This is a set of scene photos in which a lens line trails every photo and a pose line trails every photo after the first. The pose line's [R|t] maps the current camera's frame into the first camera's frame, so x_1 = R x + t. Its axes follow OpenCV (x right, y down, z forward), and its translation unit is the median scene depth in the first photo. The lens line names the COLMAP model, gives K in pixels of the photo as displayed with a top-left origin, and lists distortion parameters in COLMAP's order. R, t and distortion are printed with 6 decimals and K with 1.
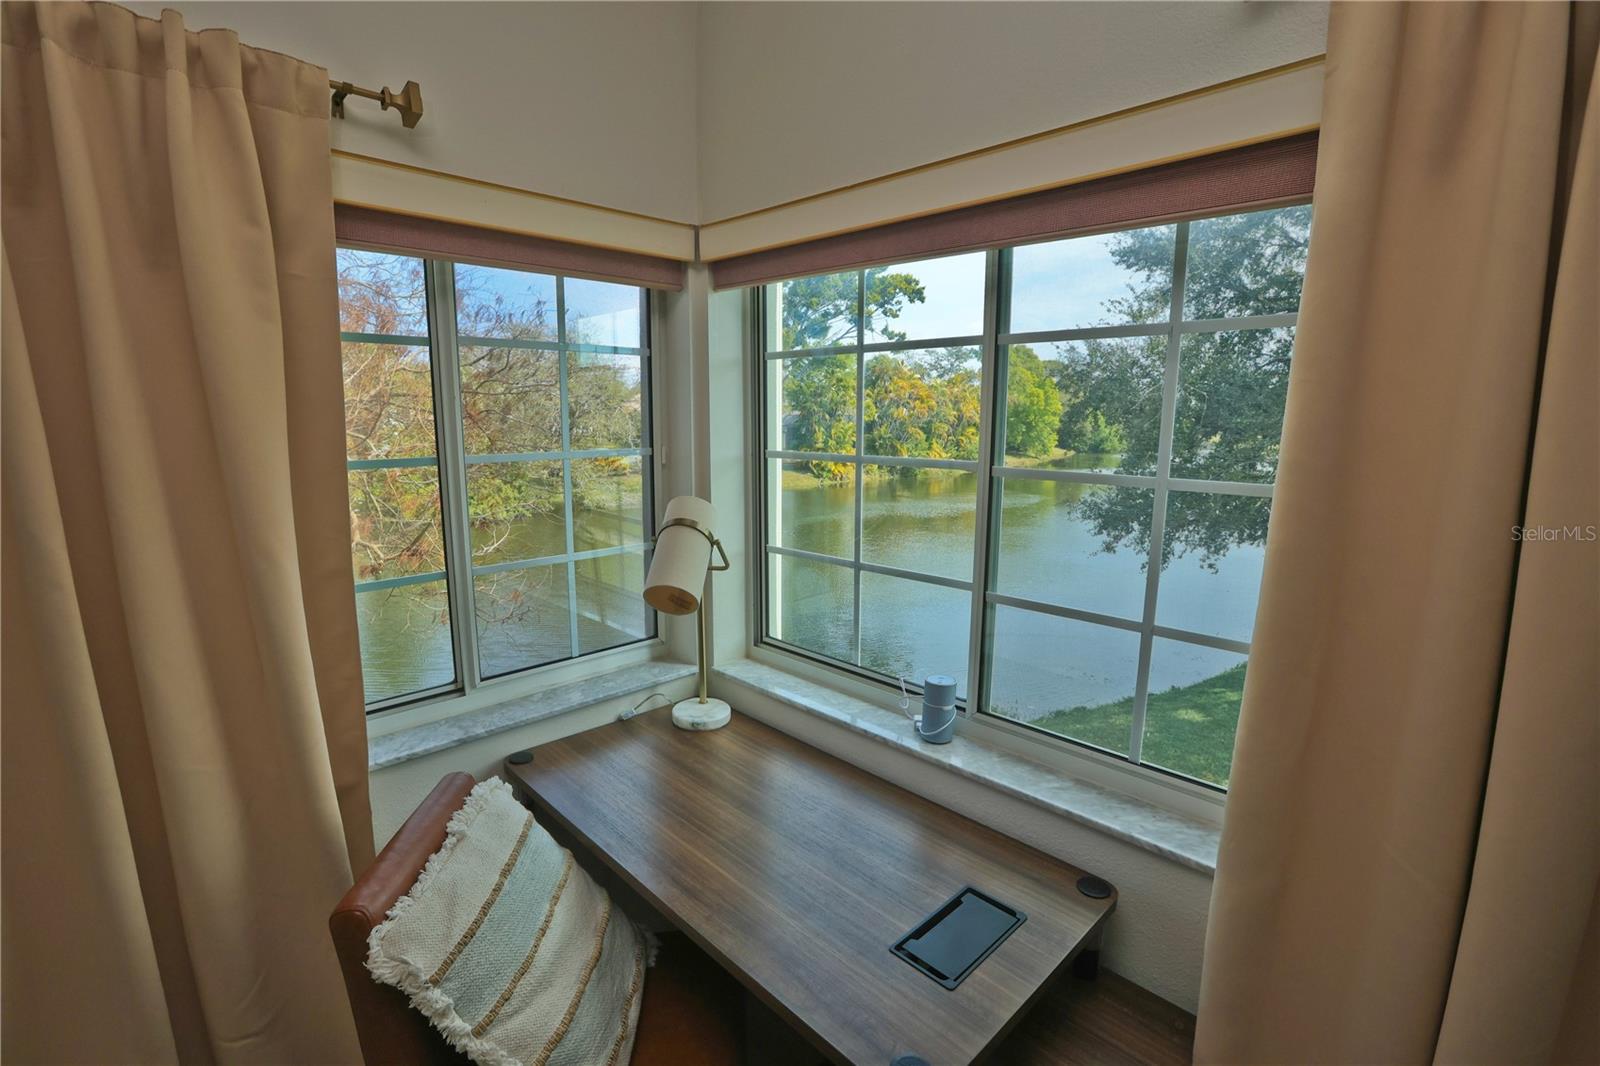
lens RADIAL K [[713.7, 0, 788.8], [0, 713.7, 528.3], [0, 0, 1]] dist [-0.025921, 0.002506]
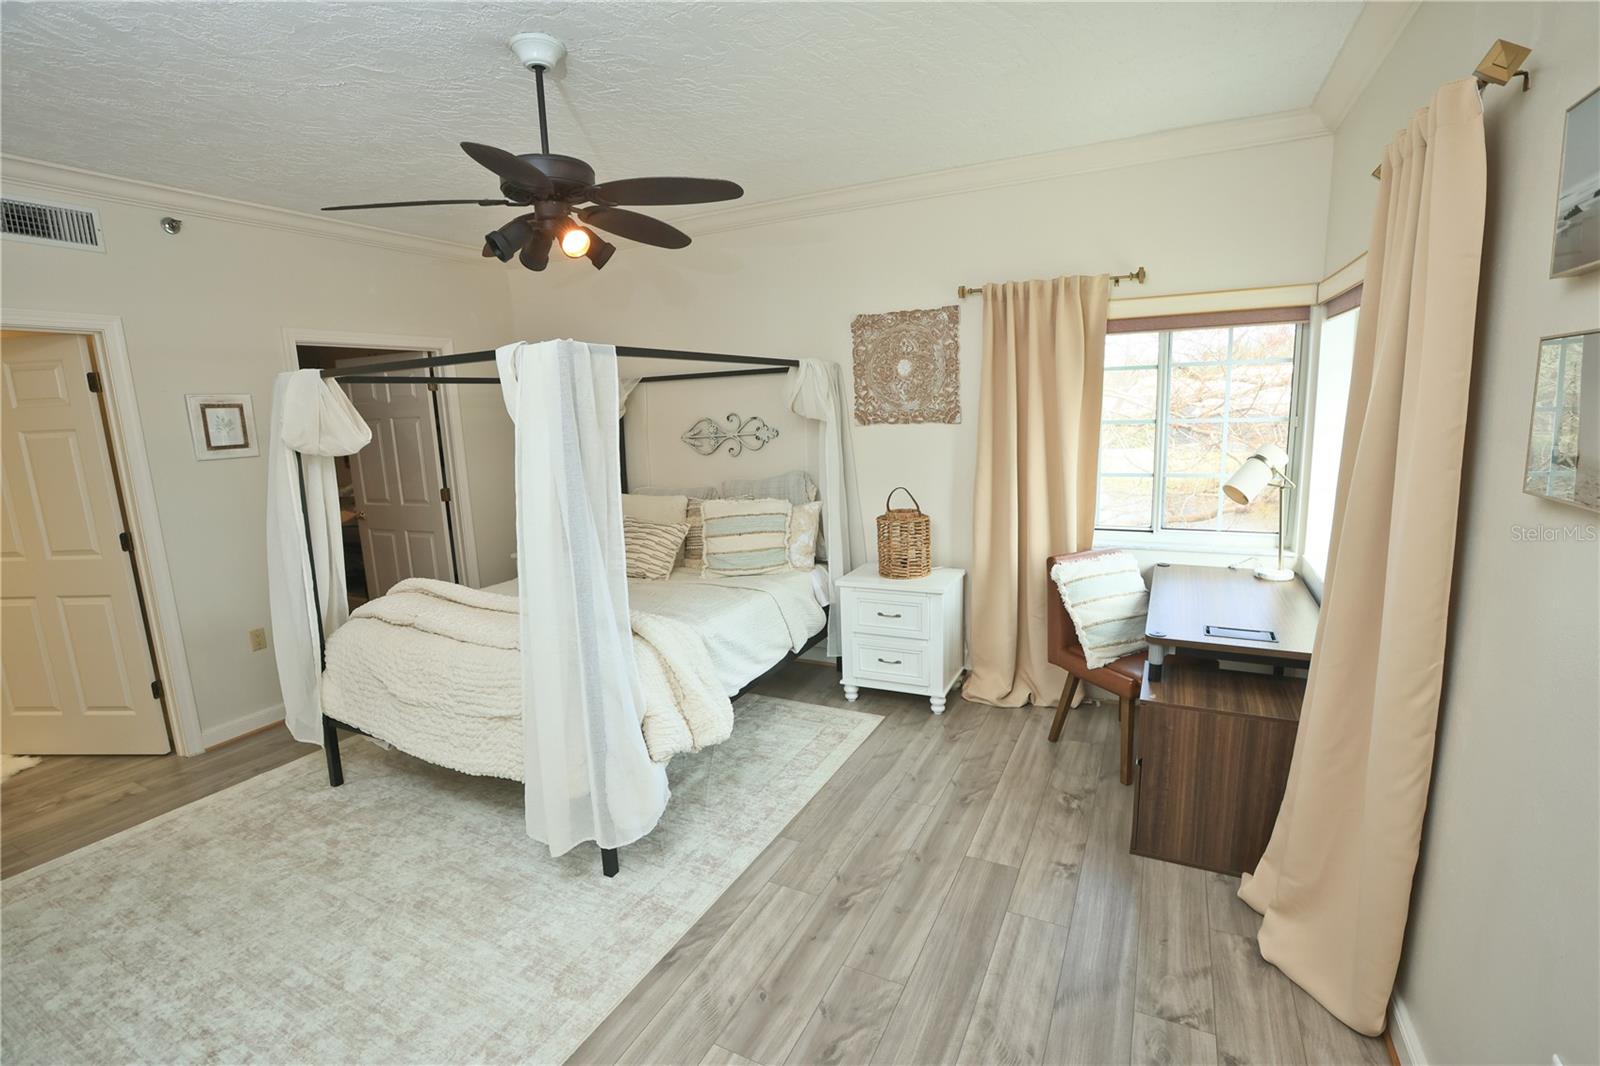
lens RADIAL K [[713.7, 0, 799.7], [0, 713.7, 526.9], [0, 0, 1]] dist [-0.025921, 0.002506]
pose [[0.283108, 0.148396, -0.947538, 1.735621], [-0.153715, 0.982206, 0.107898, 0.219306], [0.946690, 0.115104, 0.300881, -0.869573]]
